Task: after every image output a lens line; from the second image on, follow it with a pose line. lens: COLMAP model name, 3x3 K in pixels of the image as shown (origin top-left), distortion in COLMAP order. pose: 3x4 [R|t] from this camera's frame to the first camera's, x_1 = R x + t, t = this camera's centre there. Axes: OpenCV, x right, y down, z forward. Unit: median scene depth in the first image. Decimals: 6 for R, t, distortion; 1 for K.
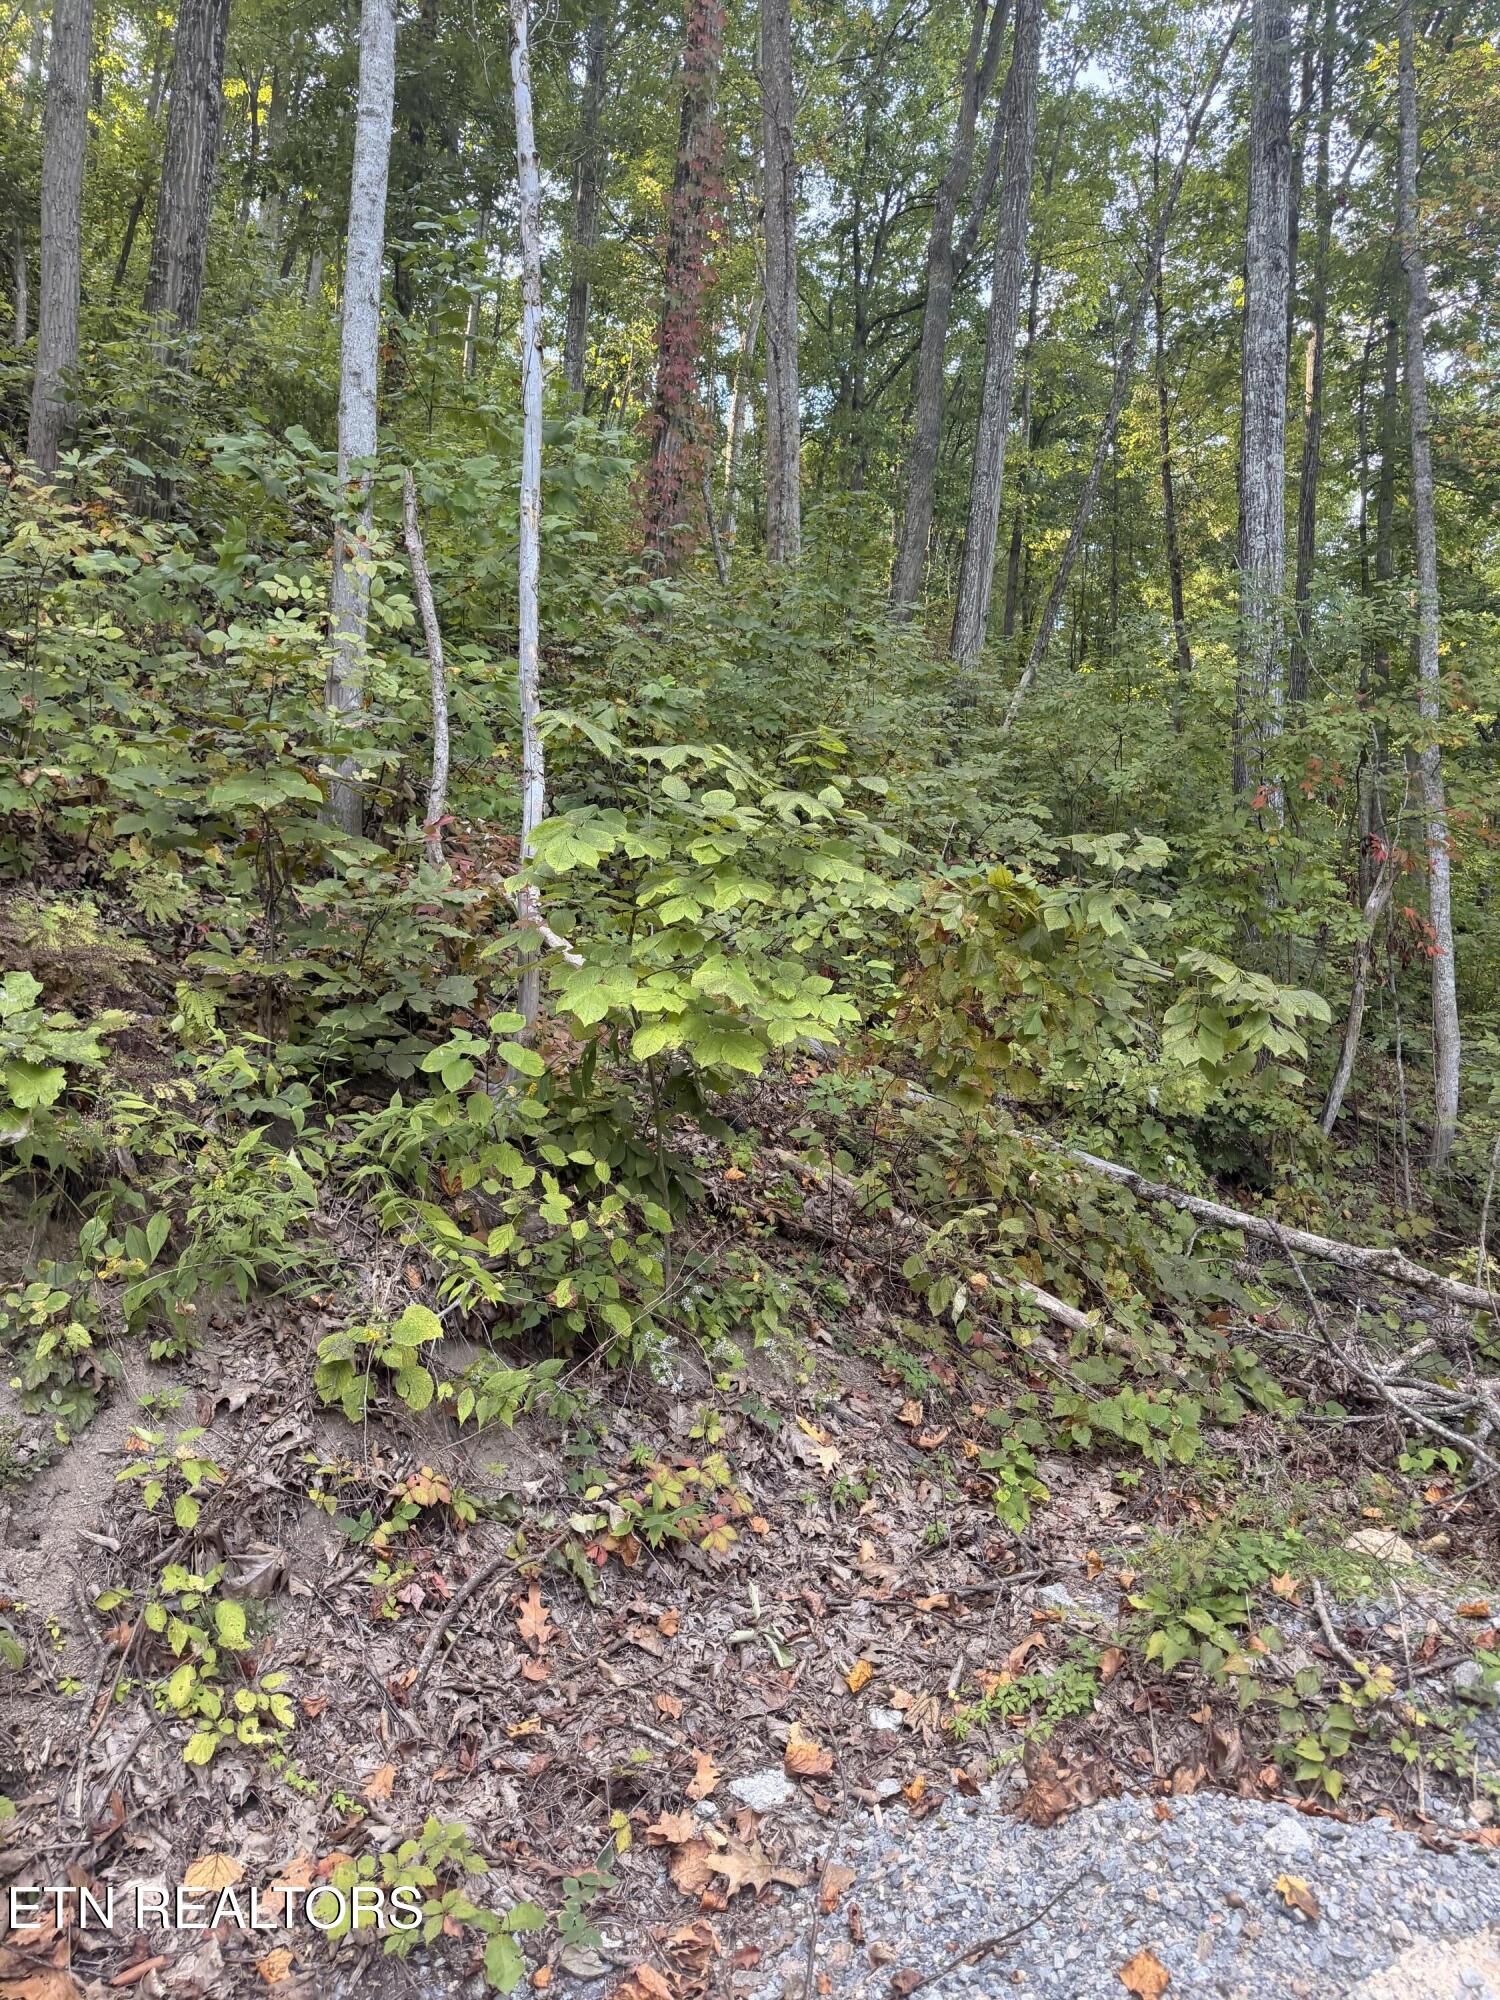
lens RADIAL K [[1400.2, 0, 754.0], [0, 1400.2, 1008.1], [0, 0, 1]] dist [0.013759, -0.016717]
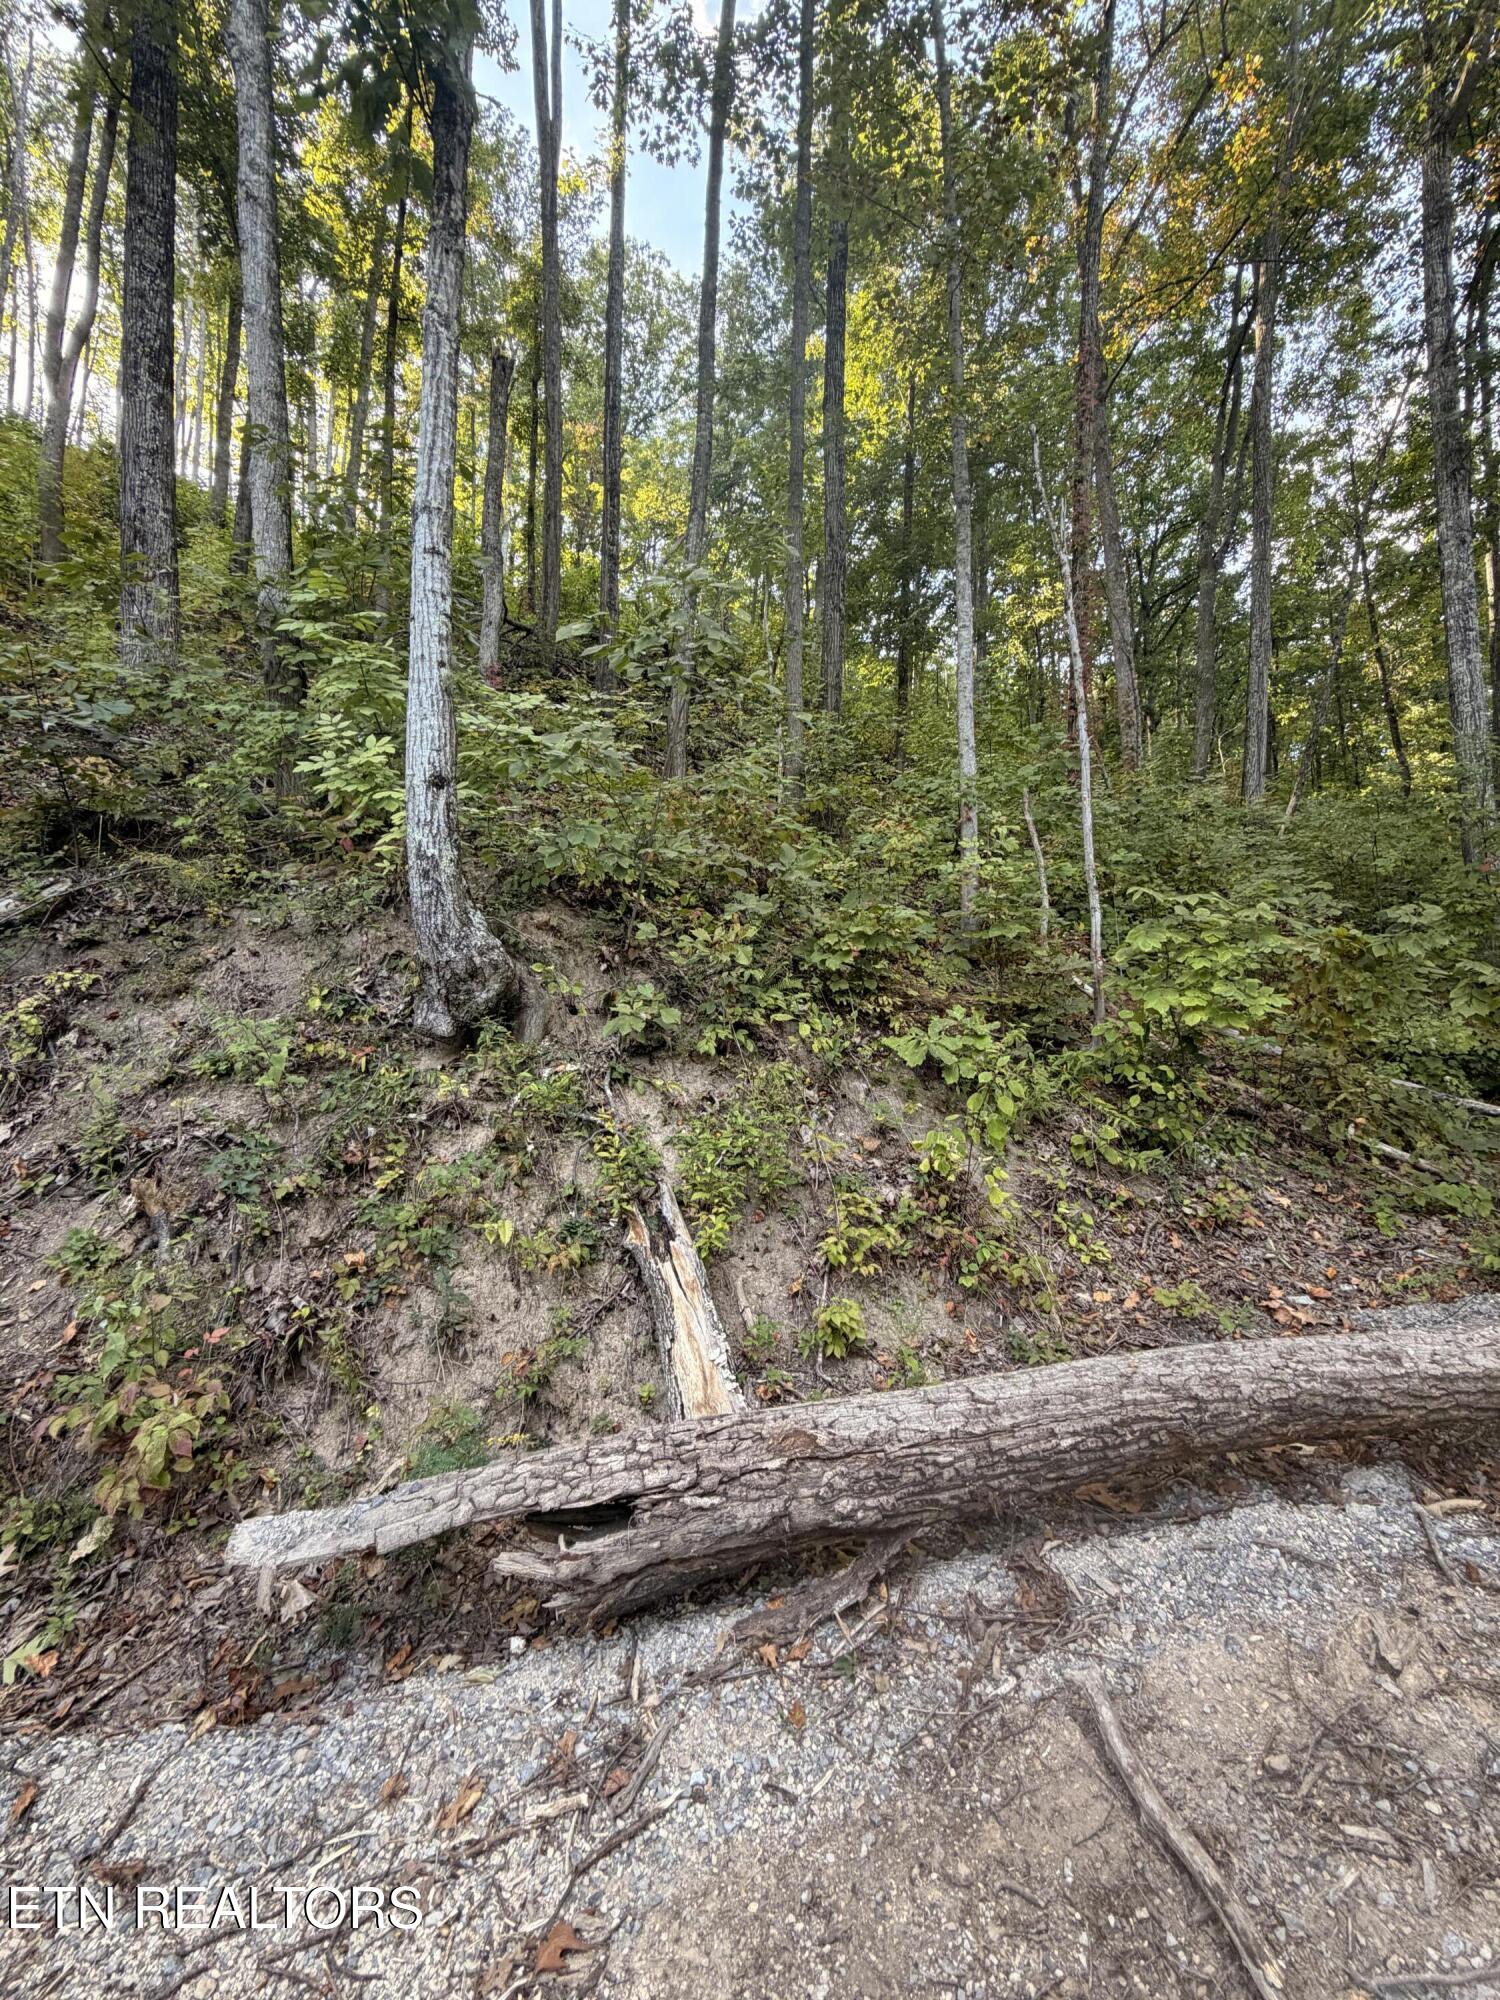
lens RADIAL K [[797.0, 0, 752.4], [0, 797.0, 990.0], [0, 0, 1]] dist [-0.000640, 0.000602]
pose [[0.919724, -0.071254, -0.386045, -0.220318], [0.054306, 0.997028, -0.054647, 0.008465], [0.388791, 0.029296, 0.920860, -0.528153]]
